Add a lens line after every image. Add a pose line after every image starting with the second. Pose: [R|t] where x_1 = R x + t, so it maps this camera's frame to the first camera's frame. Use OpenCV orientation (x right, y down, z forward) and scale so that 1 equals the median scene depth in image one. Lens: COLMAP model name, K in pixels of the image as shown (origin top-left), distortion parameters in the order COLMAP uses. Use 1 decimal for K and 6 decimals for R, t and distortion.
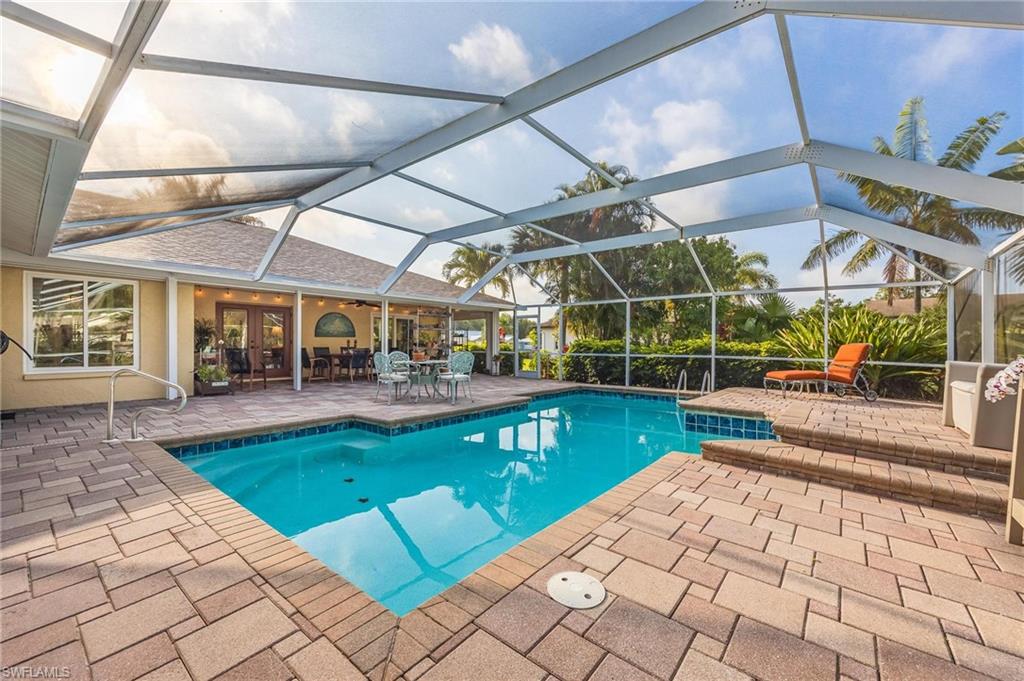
lens RADIAL K [[412.0, 0, 515.6], [0, 412.0, 348.2], [0, 0, 1]] dist [0.000513, -0.000064]
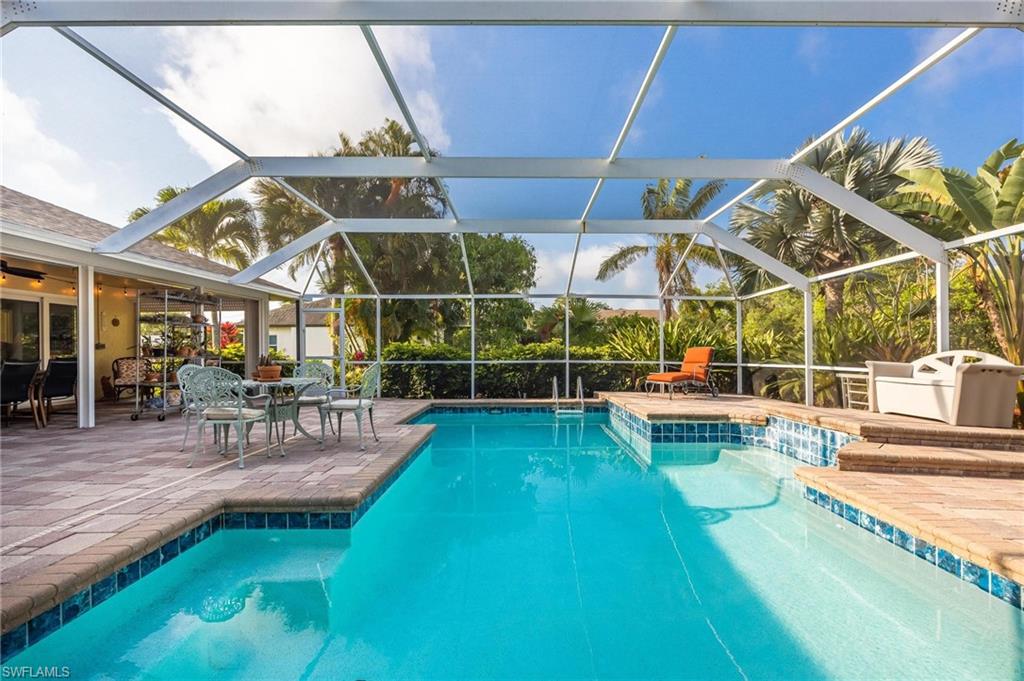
lens RADIAL K [[468.8, 0, 514.3], [0, 468.8, 348.6], [0, 0, 1]] dist [-0.001486, -0.000675]
pose [[0.780205, -0.004432, 0.625508, -0.291240], [0.010242, 0.999931, -0.005690, -0.004000], [-0.625440, 0.010846, 0.780197, 0.230852]]
